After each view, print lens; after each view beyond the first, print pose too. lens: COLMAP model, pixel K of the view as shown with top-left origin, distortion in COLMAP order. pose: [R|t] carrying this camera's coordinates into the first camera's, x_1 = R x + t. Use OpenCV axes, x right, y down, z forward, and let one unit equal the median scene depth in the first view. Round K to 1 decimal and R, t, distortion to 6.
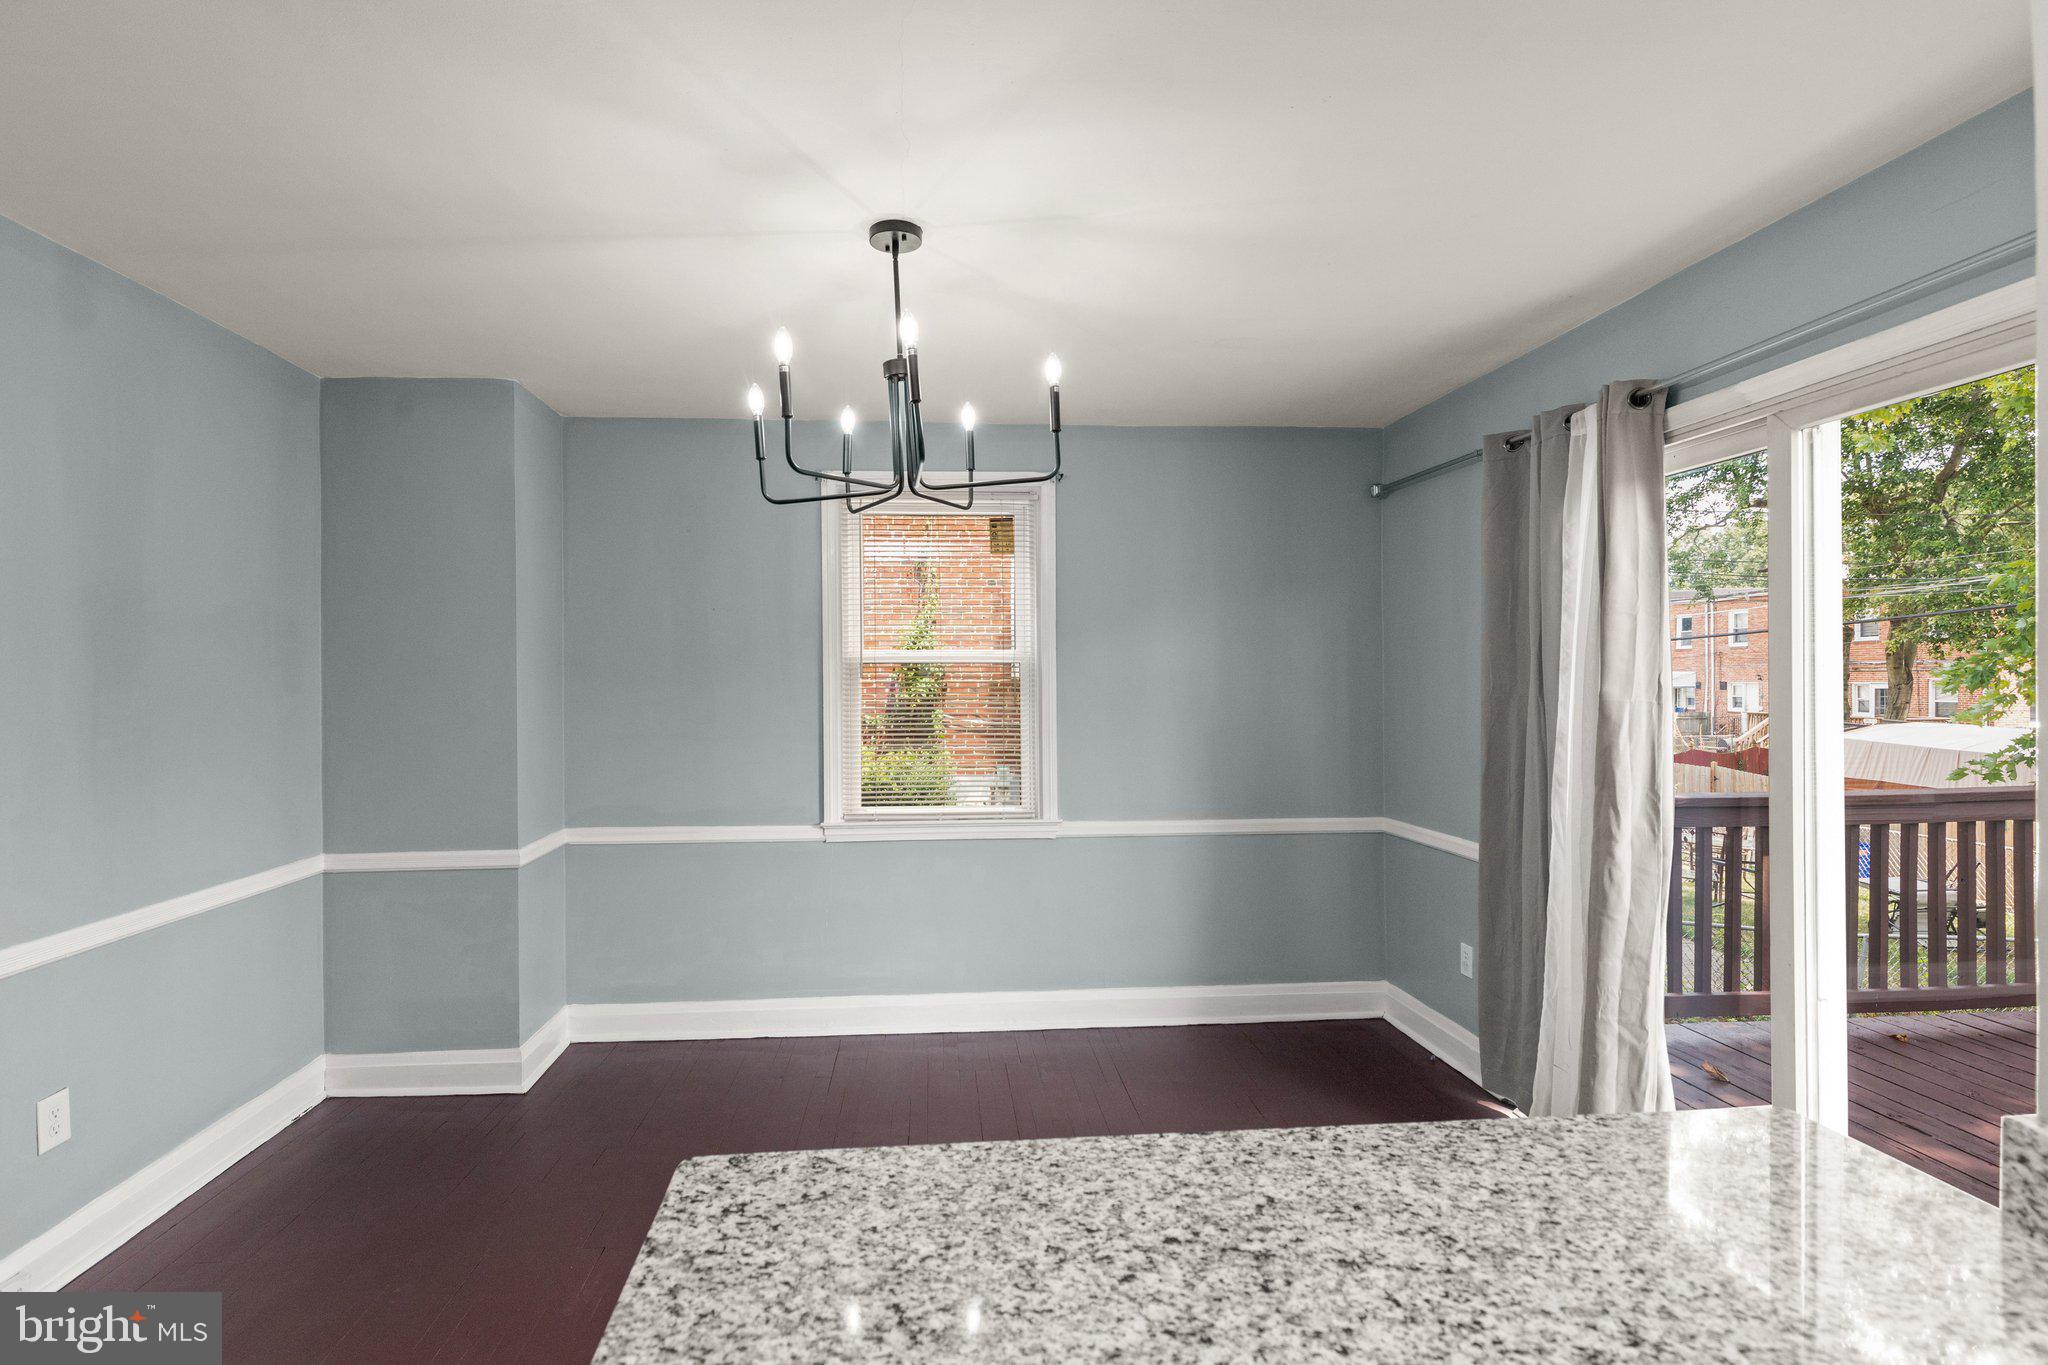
lens RADIAL K [[965.8, 0, 991.7], [0, 965.8, 683.6], [0, 0, 1]] dist [0.004663, 0.000488]
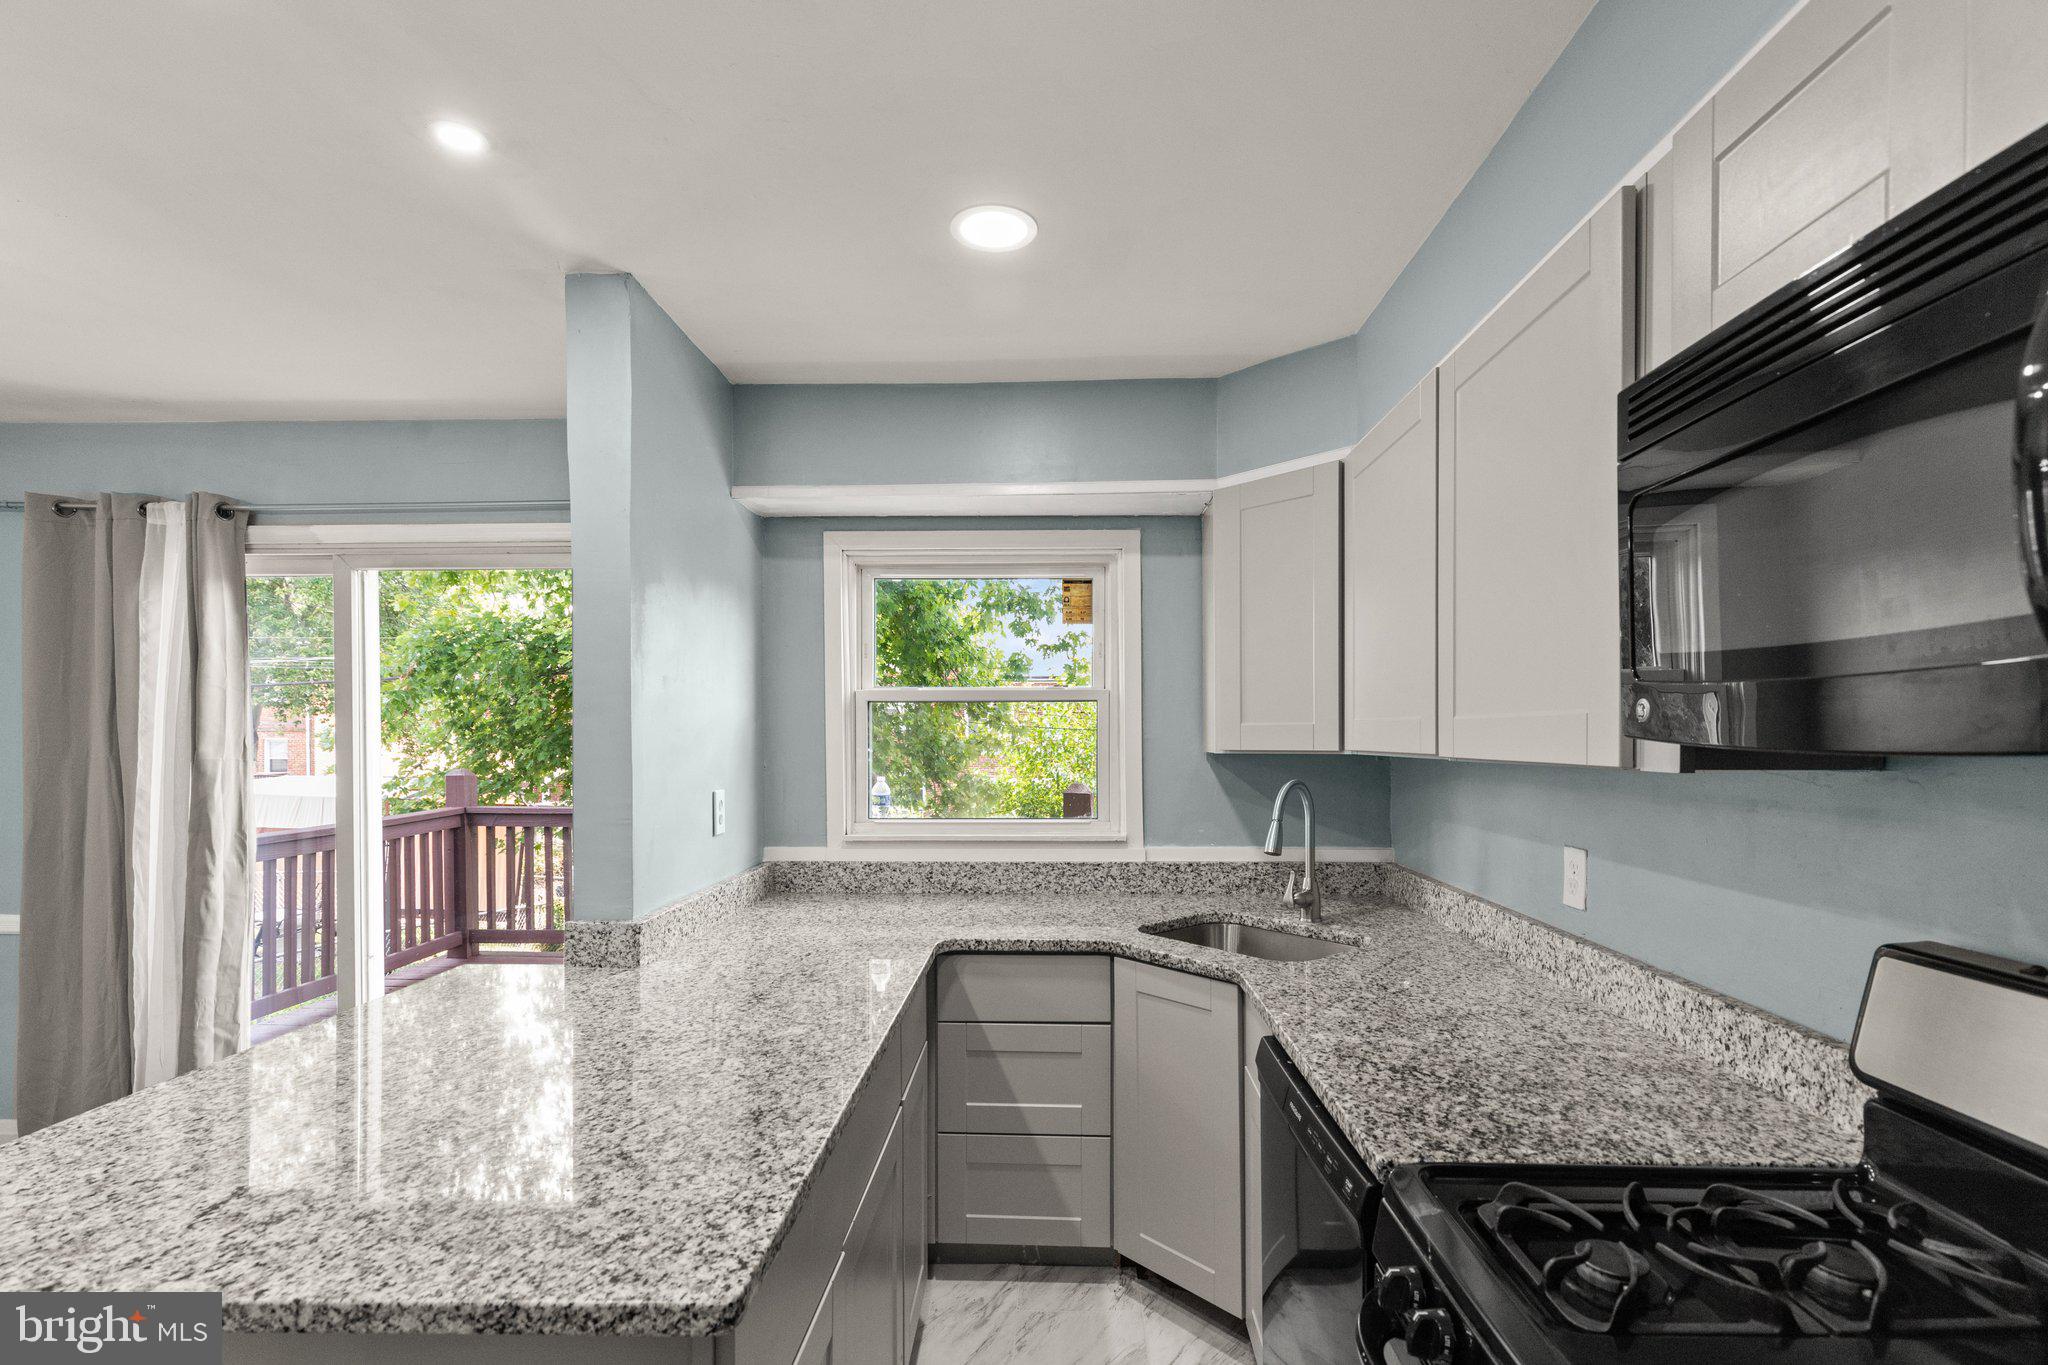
lens RADIAL K [[942.1, 0, 1041.1], [0, 942.1, 750.3], [0, 0, 1]] dist [0.005911, 0.000284]
pose [[0.103126, -0.011166, 0.994606, -0.417244], [0.003411, 0.999935, 0.010872, -0.002575], [-0.994663, 0.002272, 0.103157, -0.148171]]
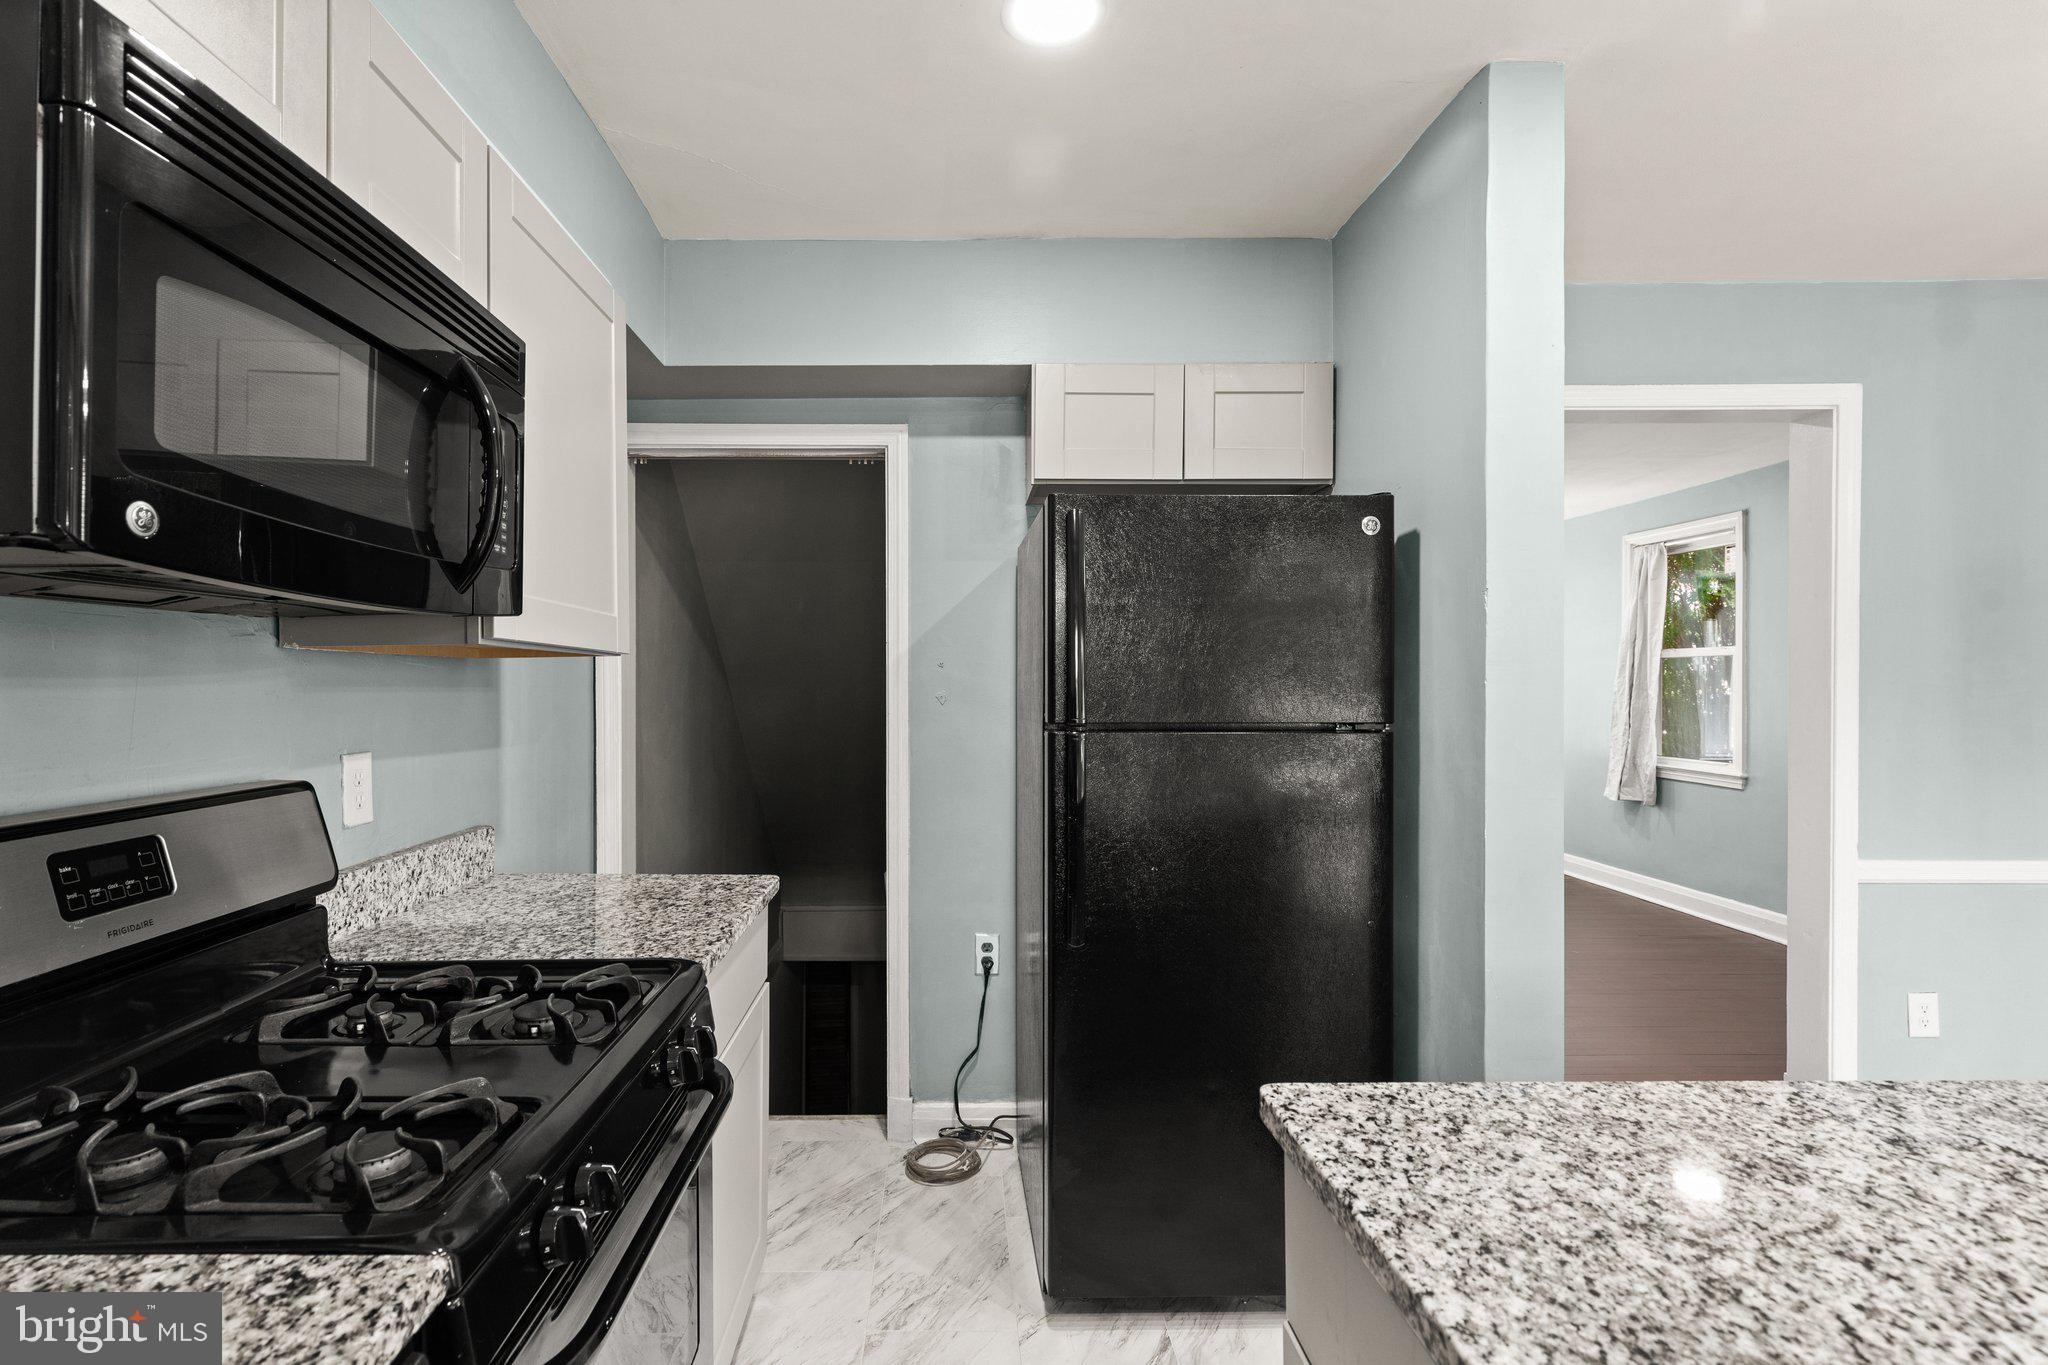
lens RADIAL K [[976.9, 0, 945.3], [0, 976.9, 684.7], [0, 0, 1]] dist [0.001245, 0.000073]
pose [[-0.089391, 0.005591, -0.995981, 0.322674], [-0.002824, 0.999979, 0.005867, 0.033423], [0.995993, 0.003337, -0.089374, -0.094543]]
